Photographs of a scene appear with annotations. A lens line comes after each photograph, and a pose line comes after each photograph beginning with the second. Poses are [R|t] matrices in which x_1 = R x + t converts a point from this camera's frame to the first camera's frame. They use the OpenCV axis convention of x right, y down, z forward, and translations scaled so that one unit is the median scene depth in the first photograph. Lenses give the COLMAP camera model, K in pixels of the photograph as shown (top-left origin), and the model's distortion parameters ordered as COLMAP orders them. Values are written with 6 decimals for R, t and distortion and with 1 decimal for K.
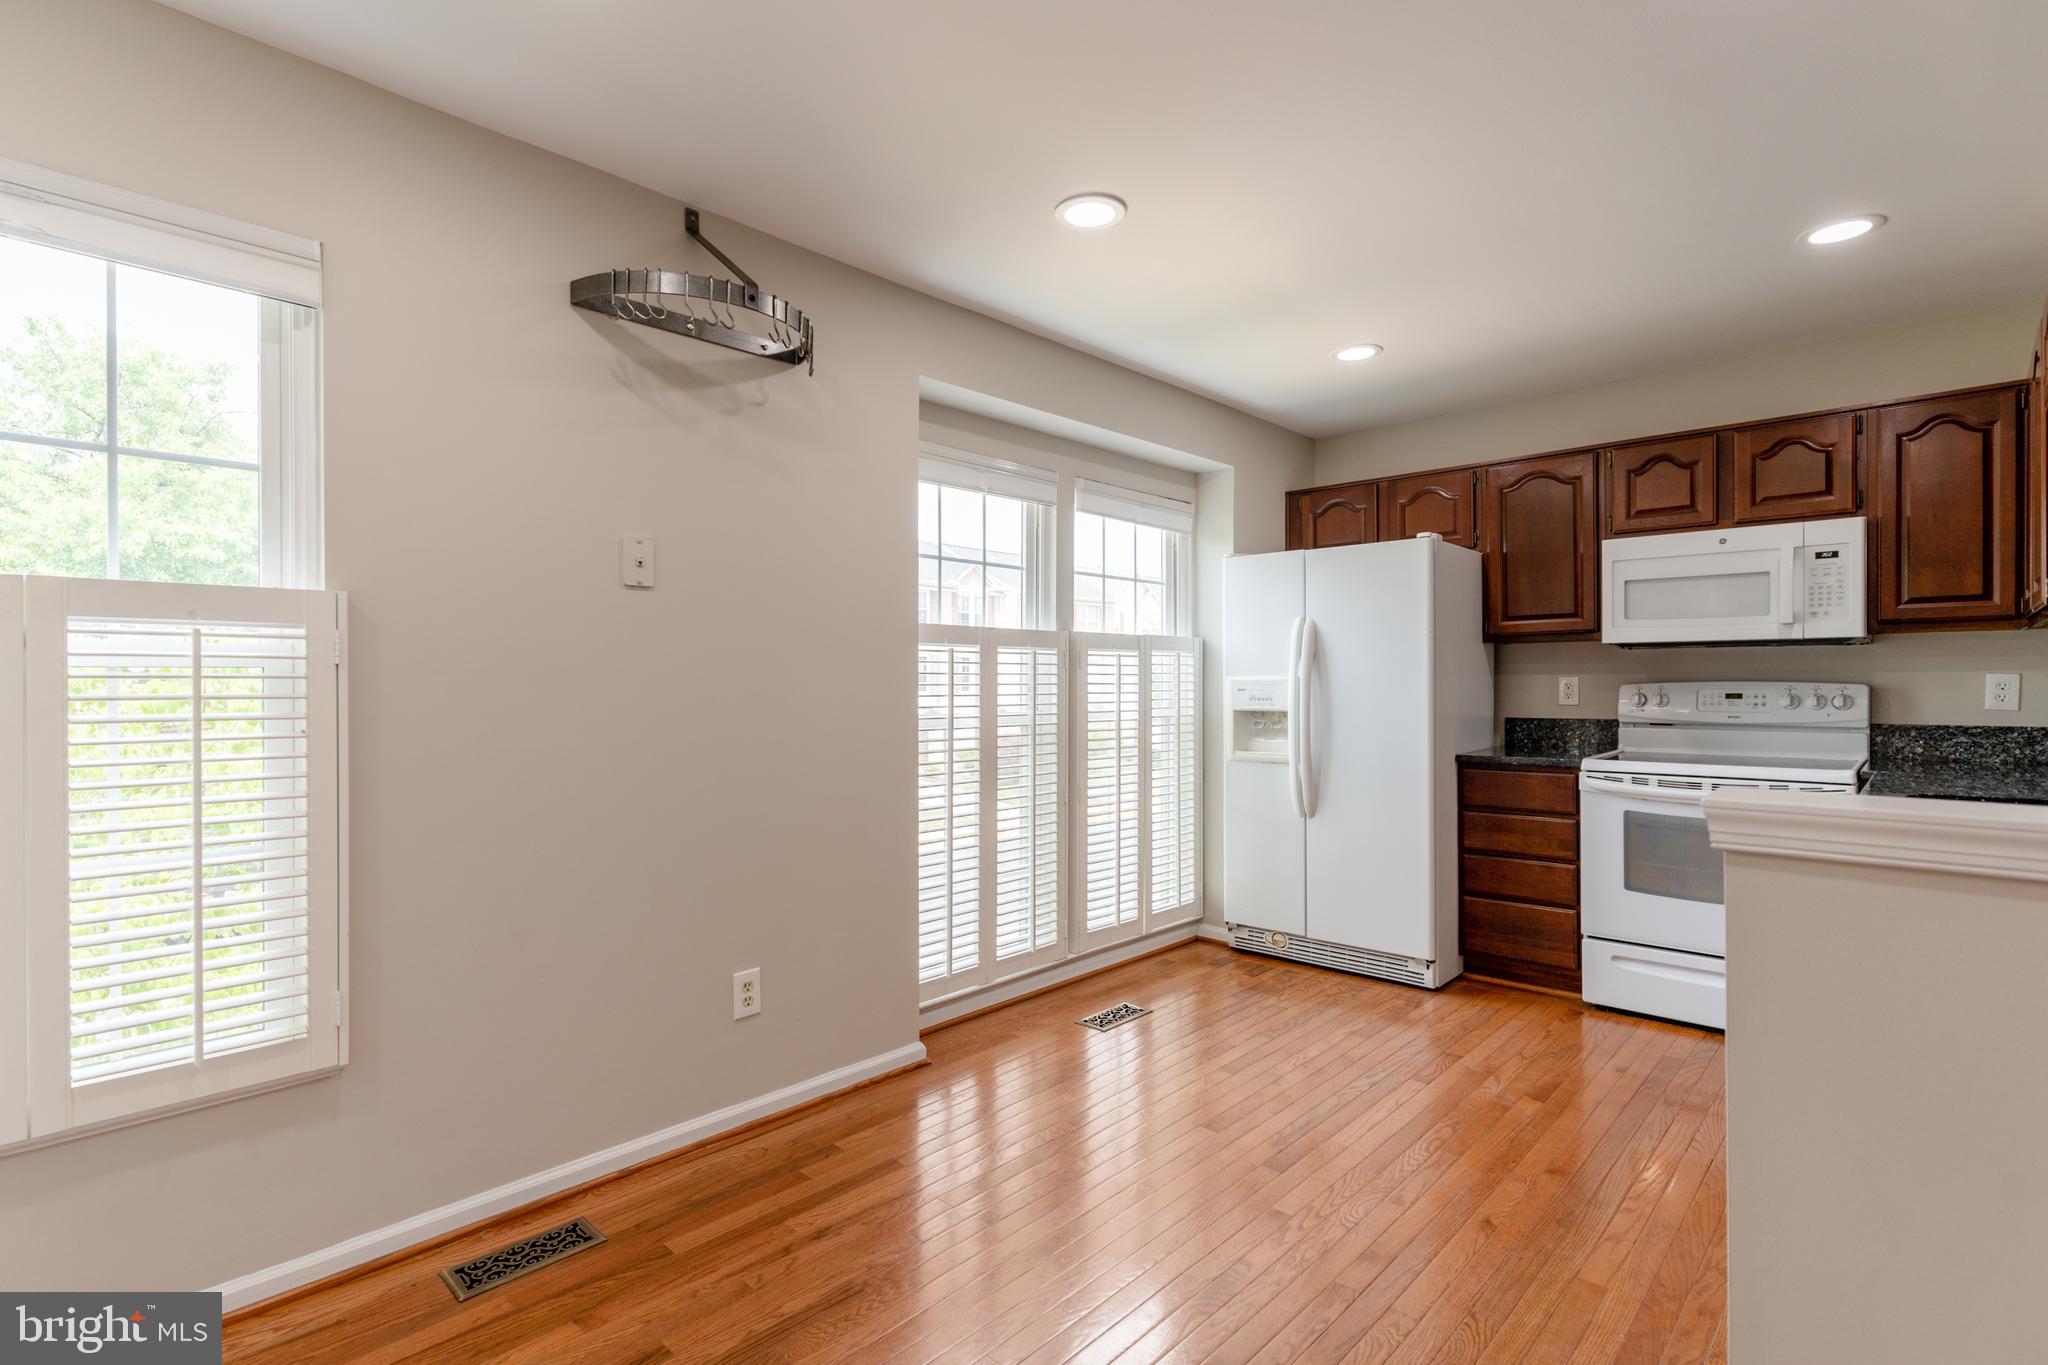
lens RADIAL K [[980.4, 0, 1015.5], [0, 980.4, 686.2], [0, 0, 1]] dist [0.004439, 0.000523]
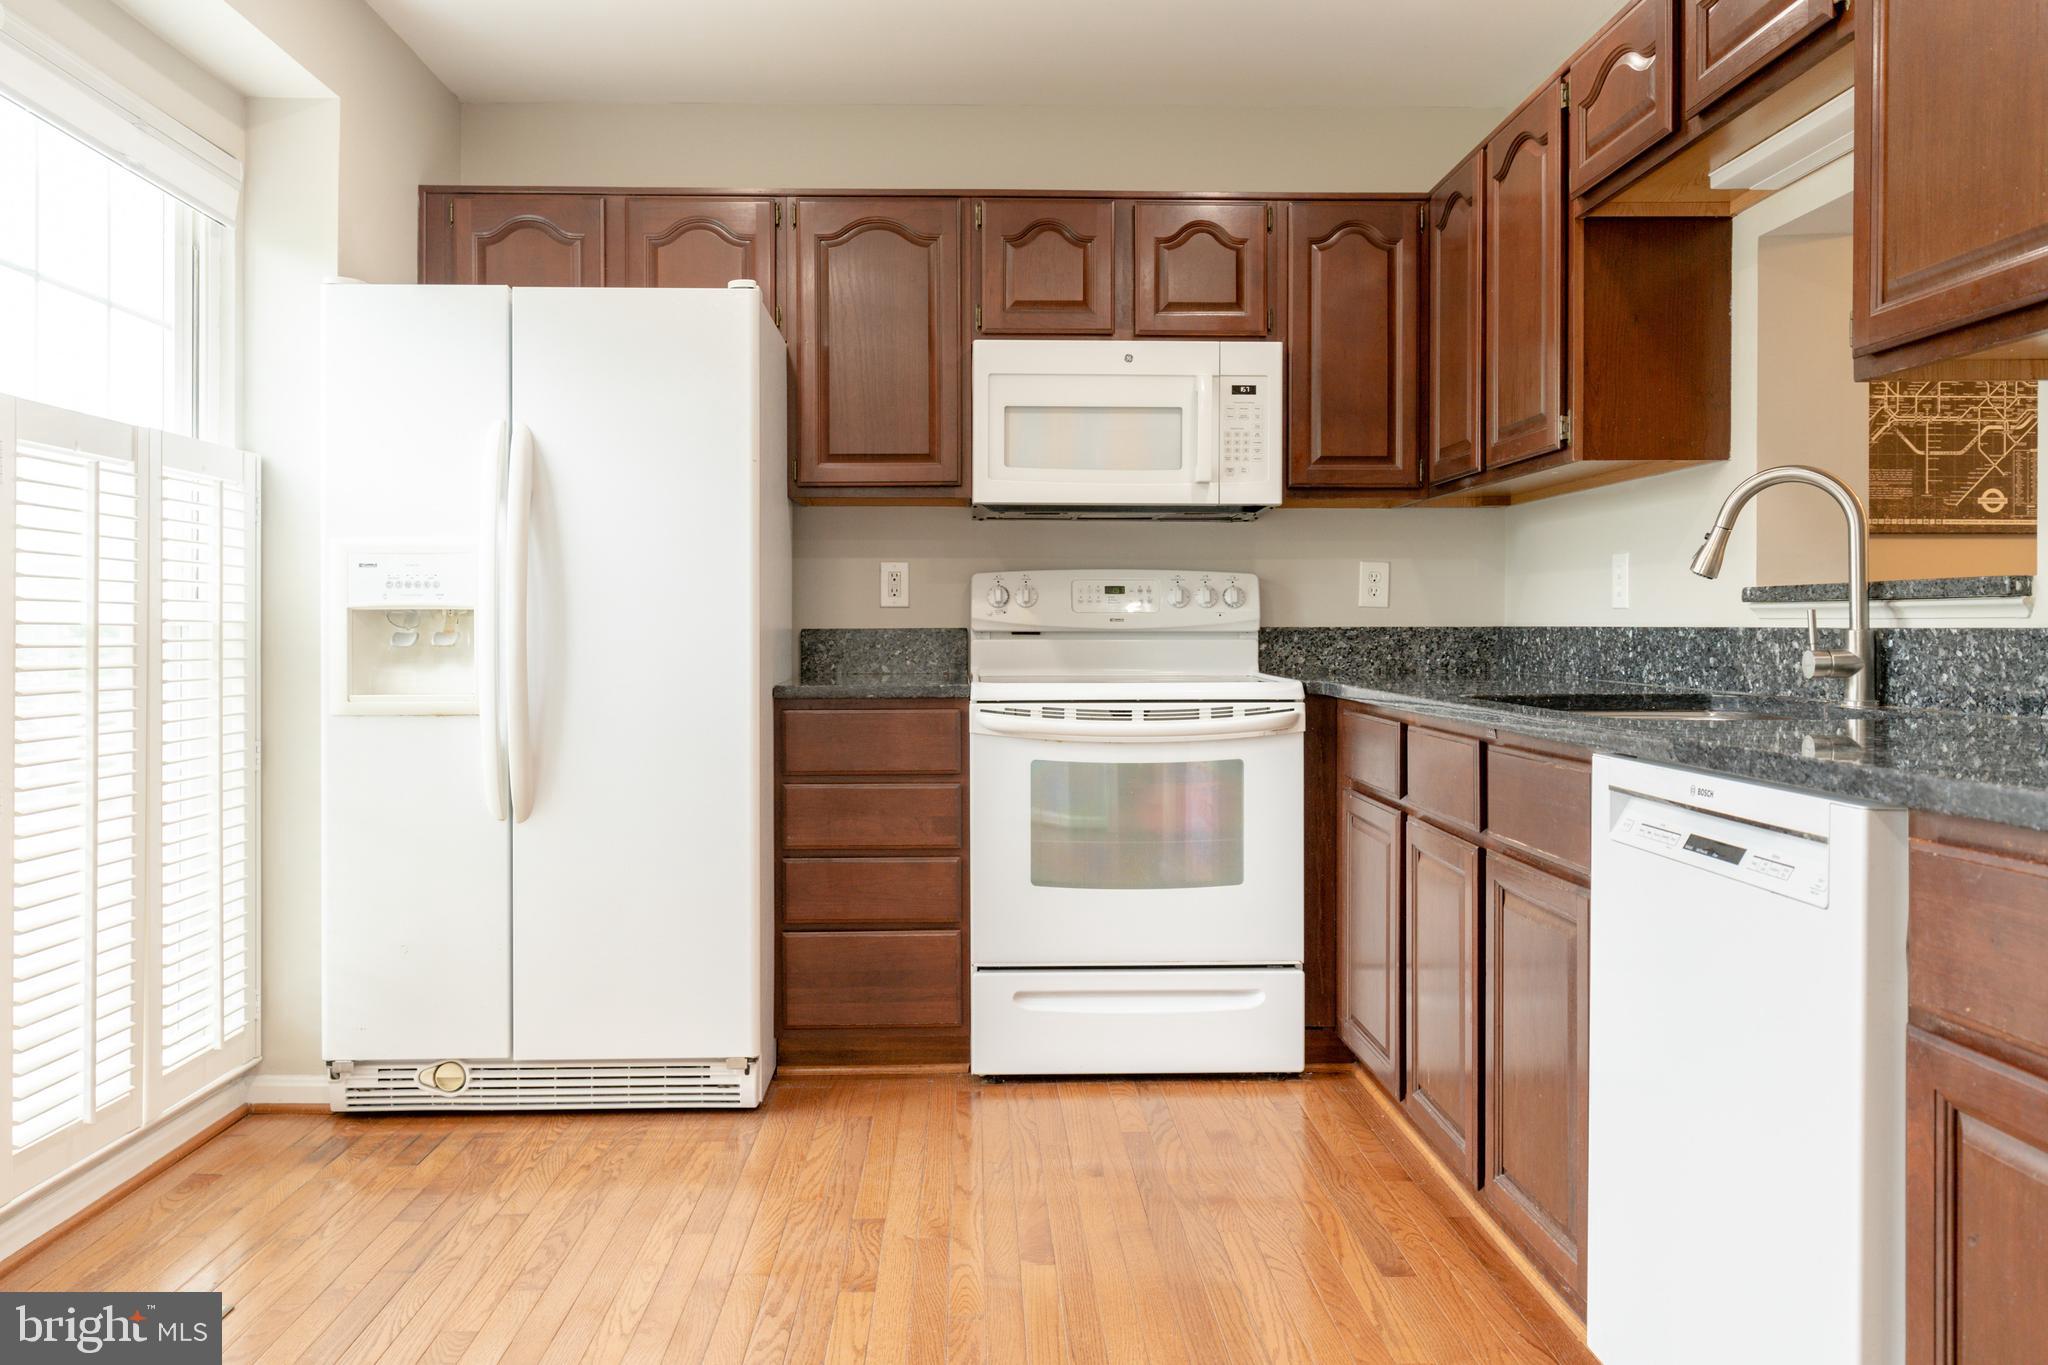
lens RADIAL K [[1530.1, 0, 1011.9], [0, 1530.1, 634.6], [0, 0, 1]] dist [0.005227, 0.006291]
pose [[0.705562, 0.002166, 0.708645, -0.084207], [0.000241, 0.999995, -0.003296, 0.044695], [-0.708649, 0.002496, 0.705557, 0.287783]]
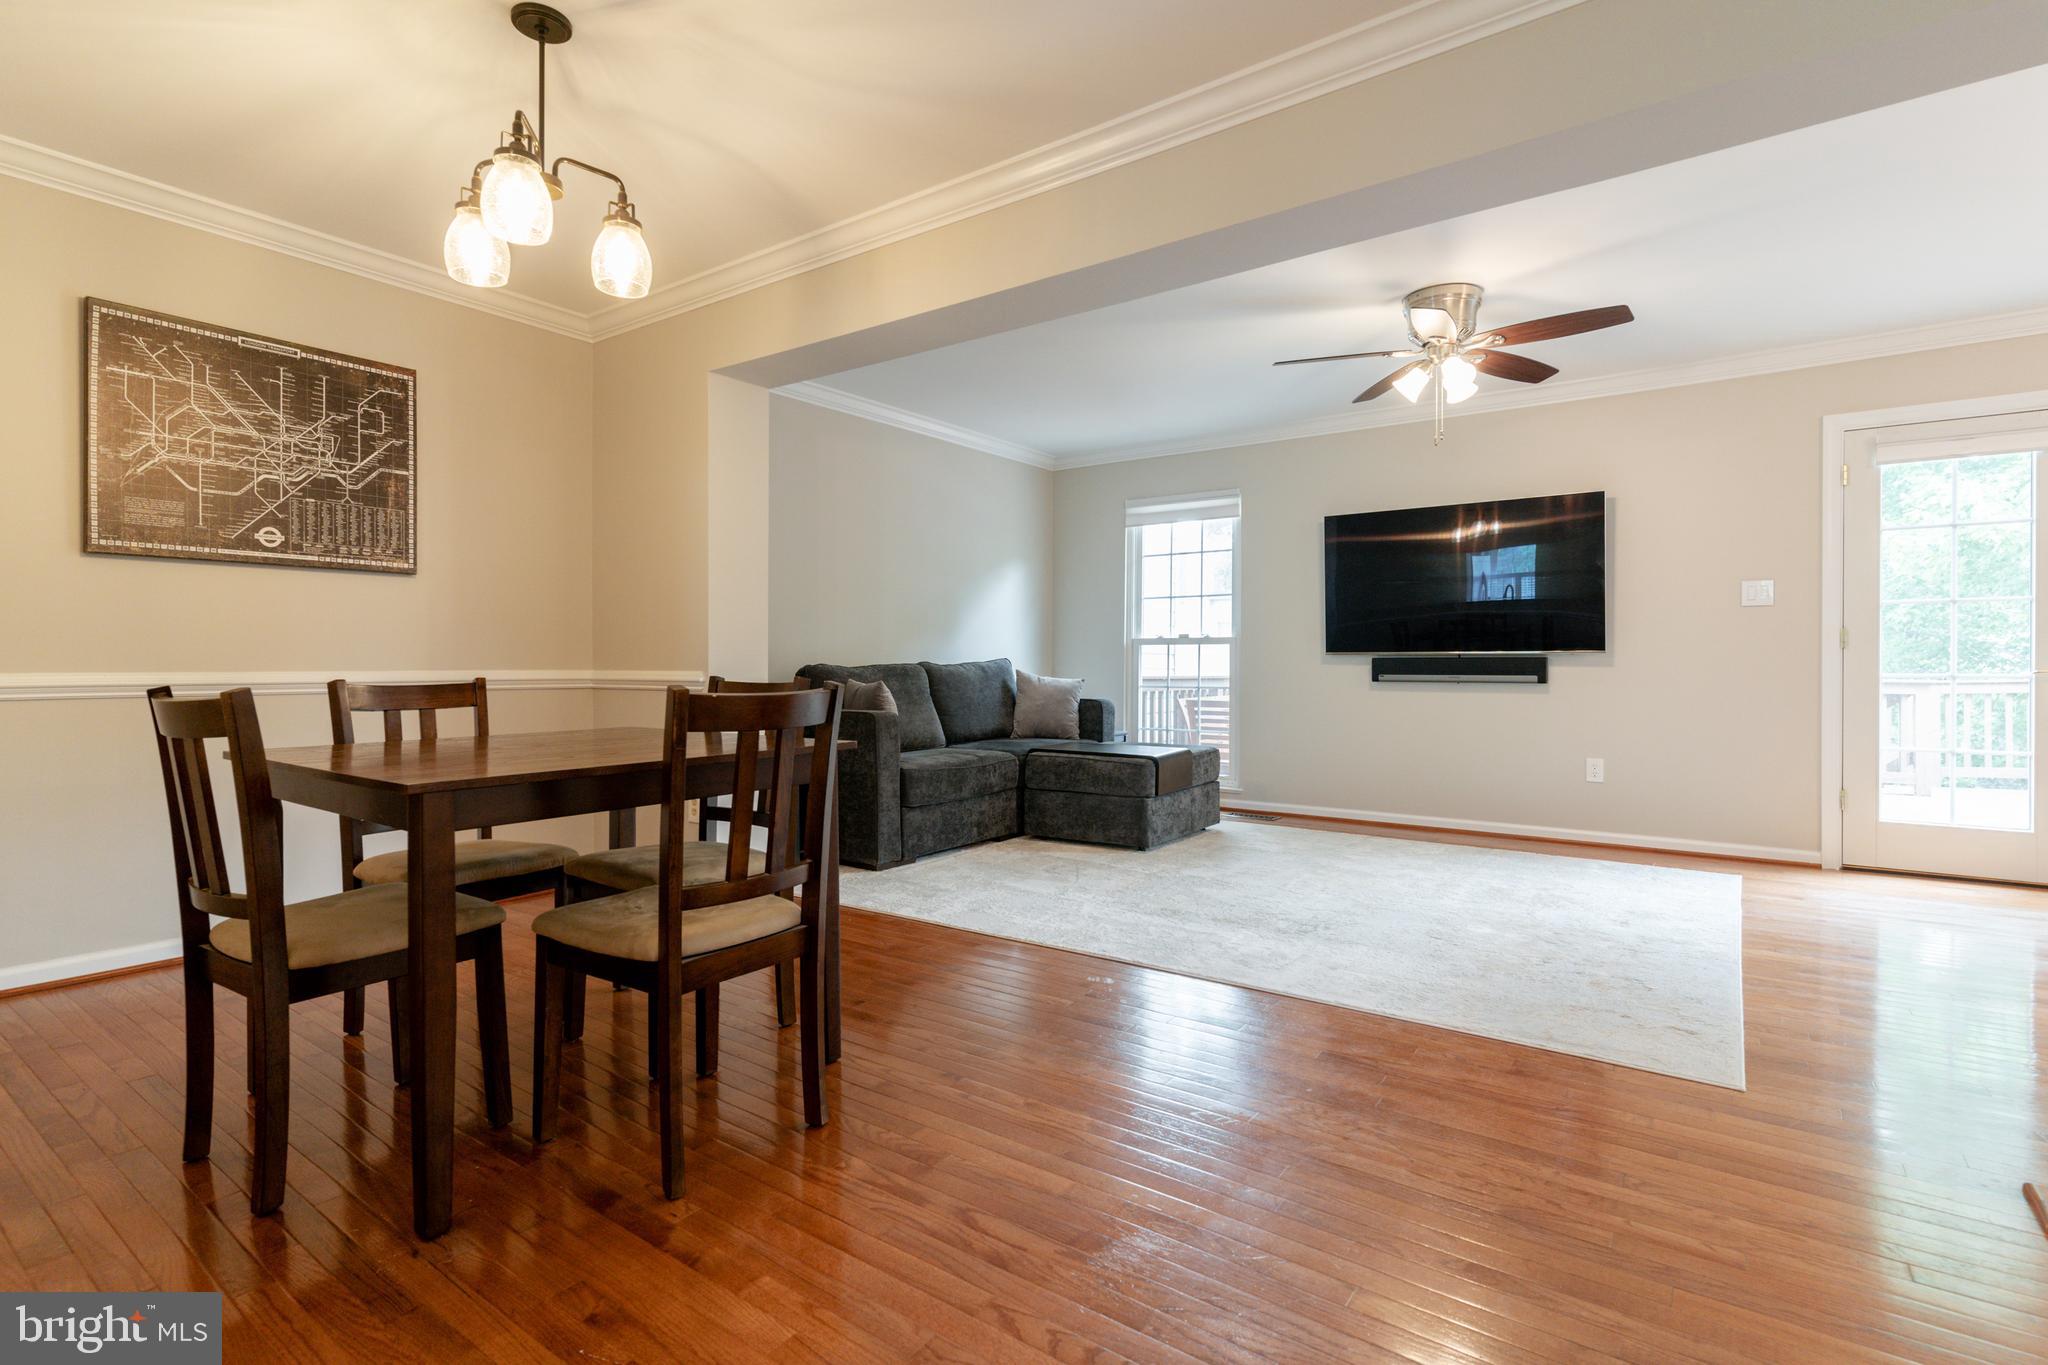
lens RADIAL K [[980.4, 0, 1009.3], [0, 980.4, 661.1], [0, 0, 1]] dist [0.004439, 0.000523]
pose [[-0.127883, 0.004174, 0.991780, 0.275594], [0.005123, 0.999981, -0.003548, 0.059754], [-0.991776, 0.004627, -0.127902, 0.029660]]
